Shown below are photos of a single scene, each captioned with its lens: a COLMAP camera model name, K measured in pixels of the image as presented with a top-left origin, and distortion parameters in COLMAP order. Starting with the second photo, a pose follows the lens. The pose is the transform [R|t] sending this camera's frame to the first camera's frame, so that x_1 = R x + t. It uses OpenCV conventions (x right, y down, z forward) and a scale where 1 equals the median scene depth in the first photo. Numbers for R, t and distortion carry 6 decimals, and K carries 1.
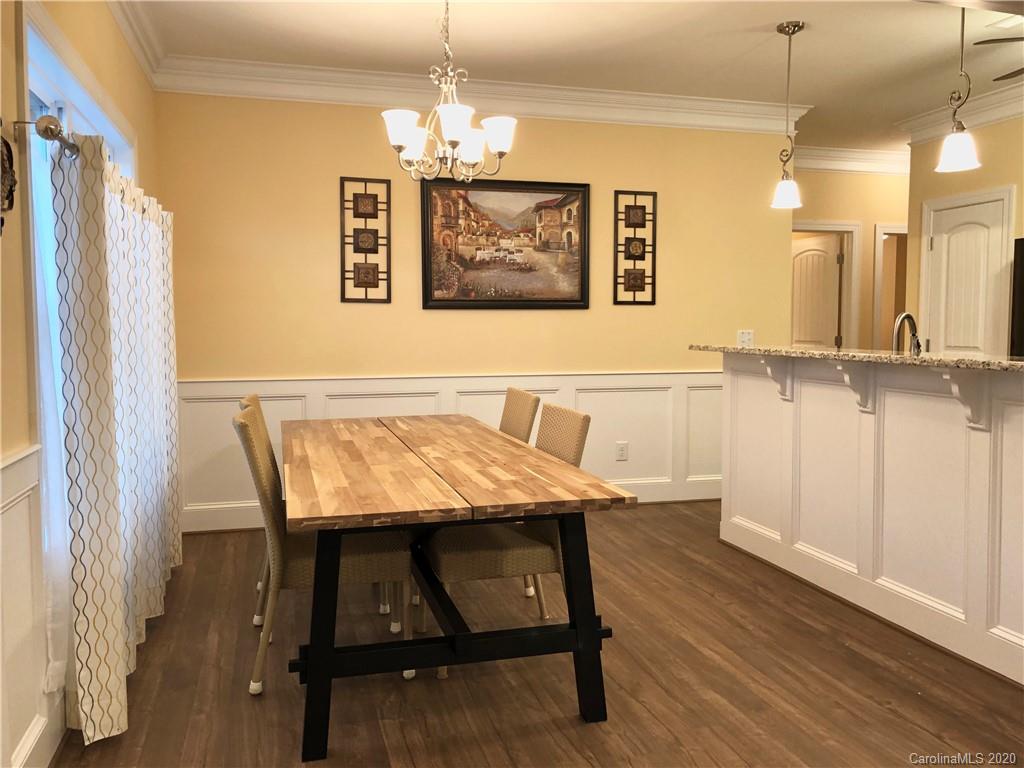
lens RADIAL K [[831.6, 0, 513.2], [0, 831.6, 381.7], [0, 0, 1]] dist [0.034642, -0.027521]
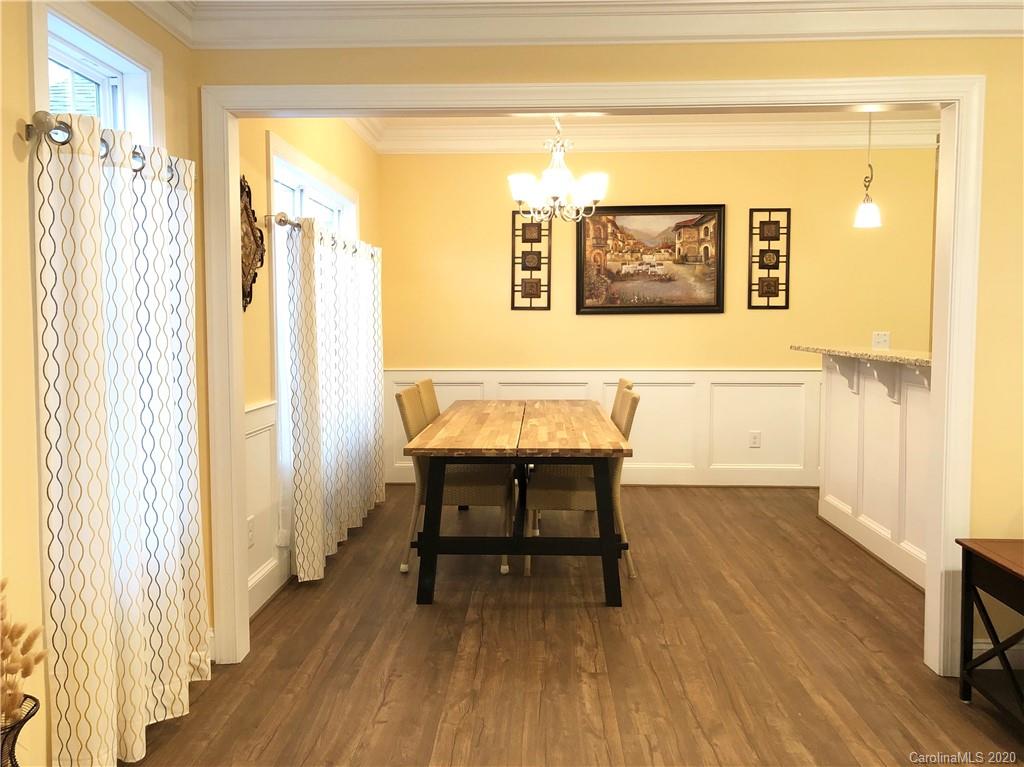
lens RADIAL K [[859.1, 0, 515.5], [0, 859.1, 384.0], [0, 0, 1]] dist [0.049489, -0.020824]
pose [[0.953609, 0.020457, -0.300351, 0.312057], [-0.019334, 0.999791, 0.006710, 0.013870], [0.300425, -0.000592, 0.953805, -0.388846]]
